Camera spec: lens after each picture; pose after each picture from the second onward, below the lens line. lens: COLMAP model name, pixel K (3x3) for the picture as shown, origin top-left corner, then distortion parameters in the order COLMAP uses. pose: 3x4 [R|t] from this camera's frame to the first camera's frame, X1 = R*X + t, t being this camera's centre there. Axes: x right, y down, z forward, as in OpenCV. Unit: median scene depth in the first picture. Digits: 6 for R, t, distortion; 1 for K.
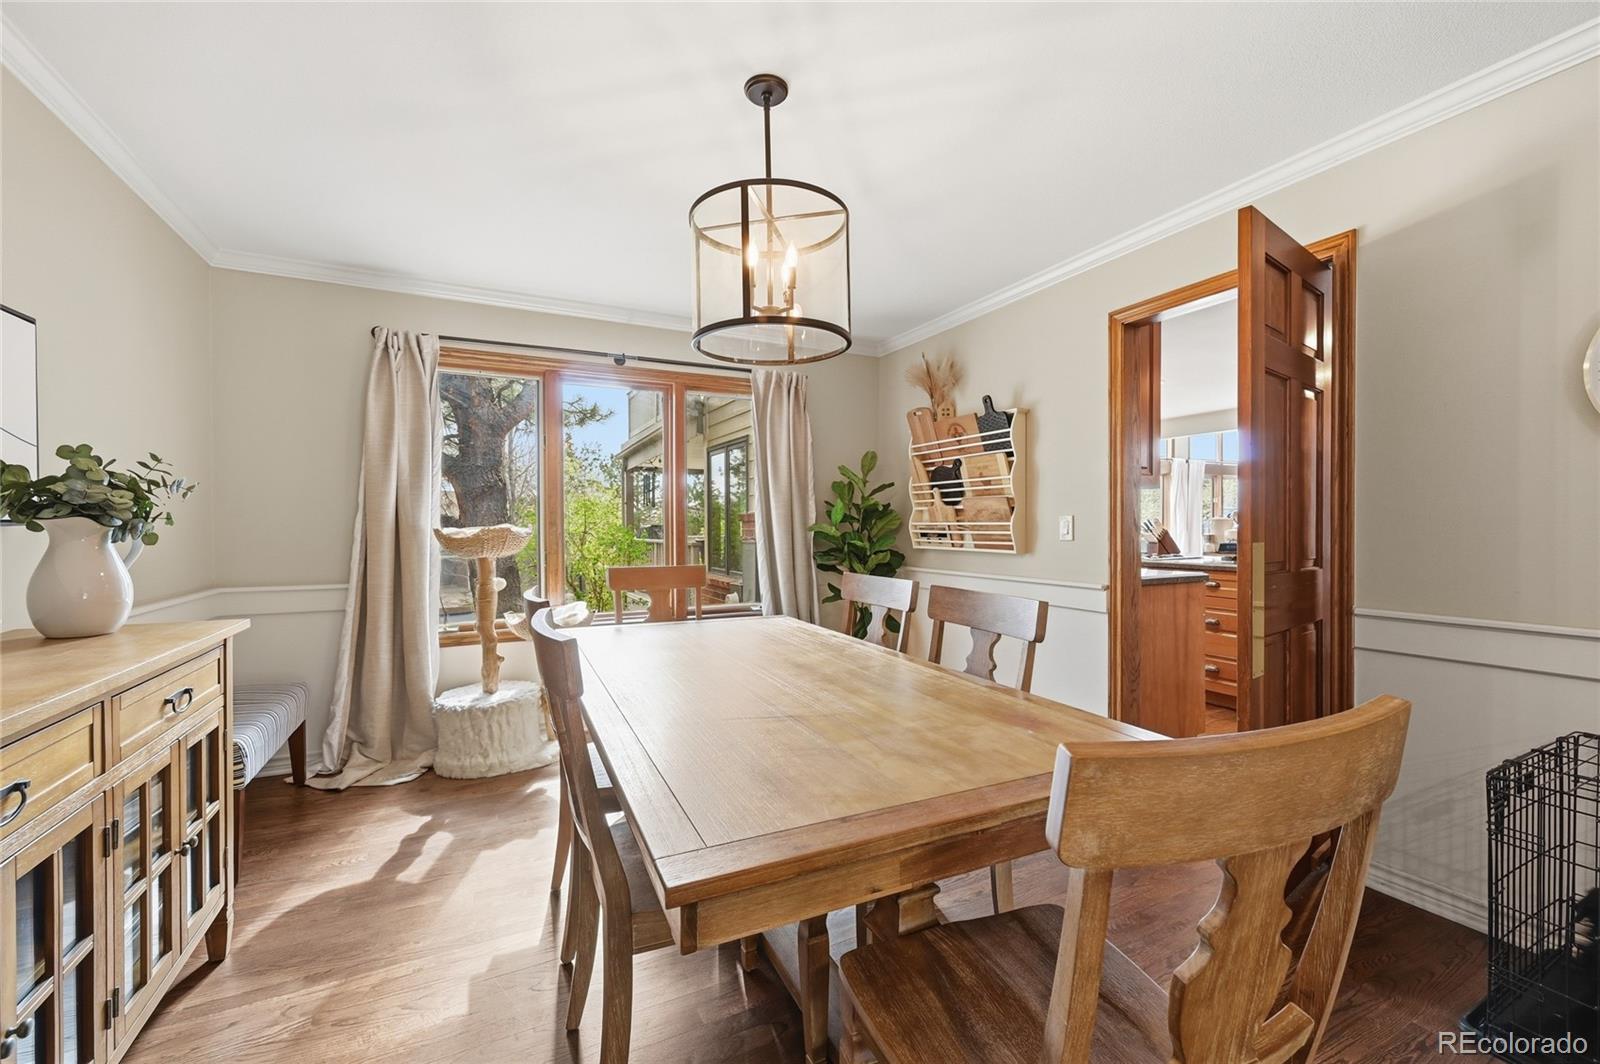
lens RADIAL K [[644.1, 0, 799.9], [0, 644.1, 525.5], [0, 0, 1]] dist [-0.000997, 0.000505]
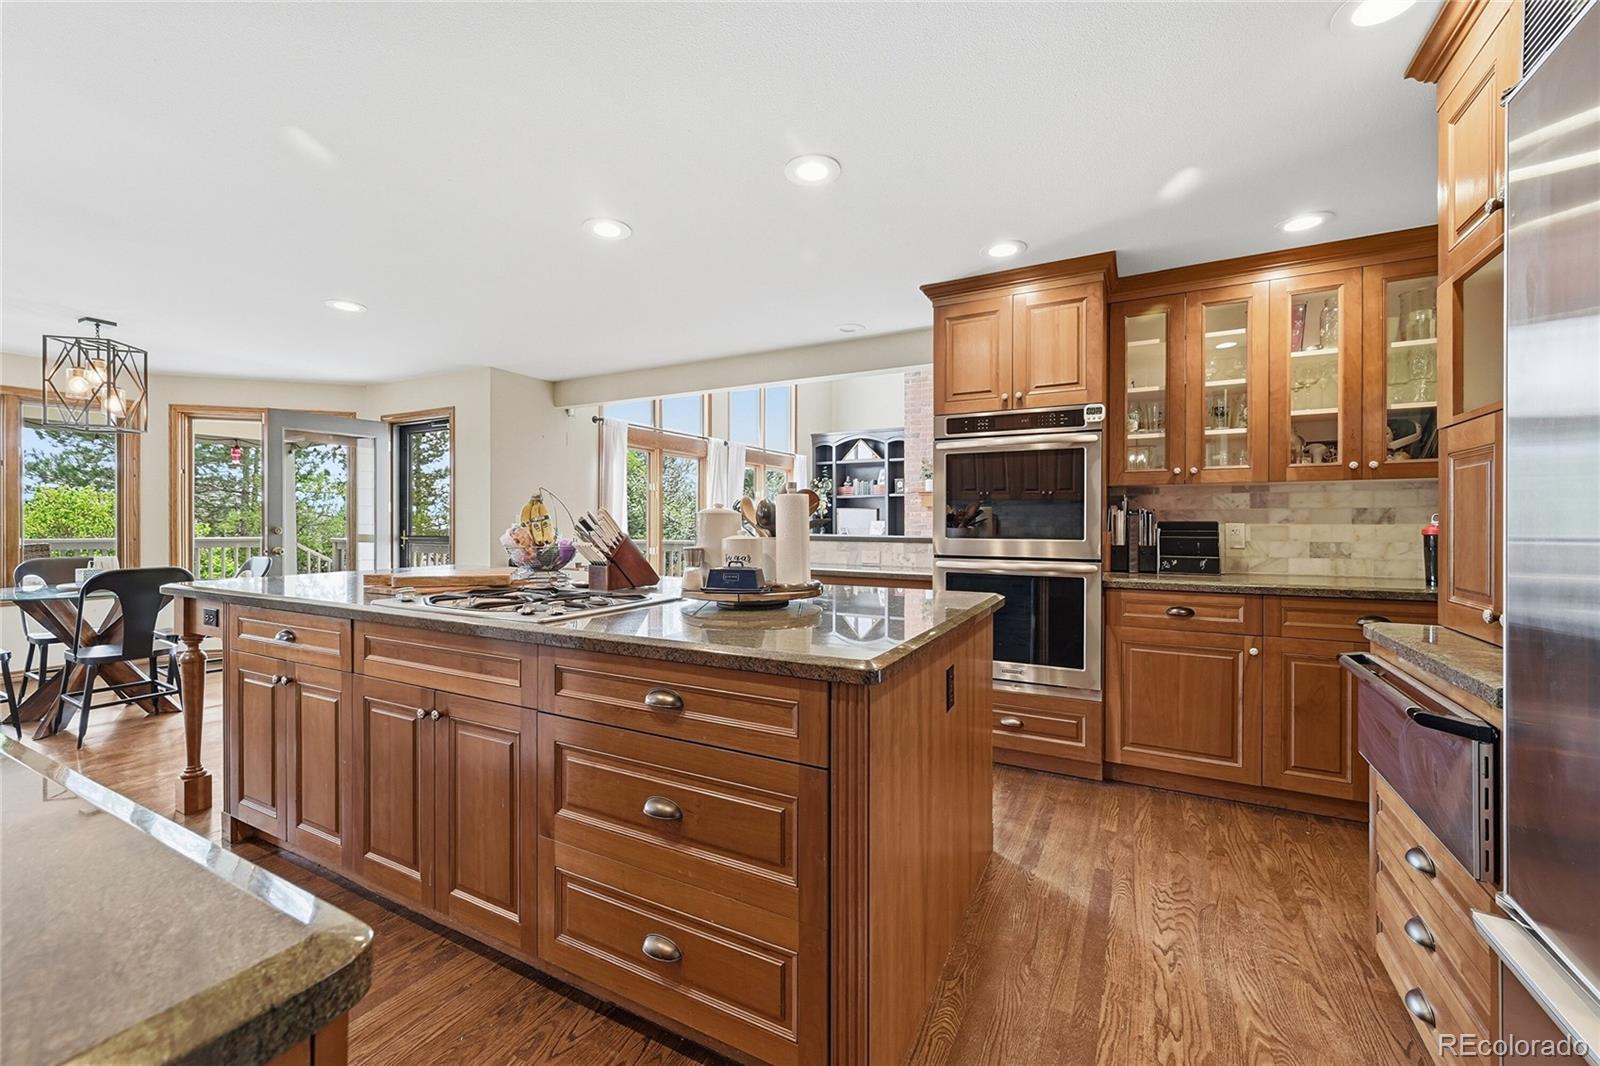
lens RADIAL K [[644.1, 0, 802.9], [0, 644.1, 521.6], [0, 0, 1]] dist [-0.000997, 0.000505]
pose [[0.812400, -0.000325, 0.583100, 0.437022], [-0.001486, 0.999995, 0.002628, -0.005148], [-0.583098, -0.003002, 0.812396, 0.592990]]
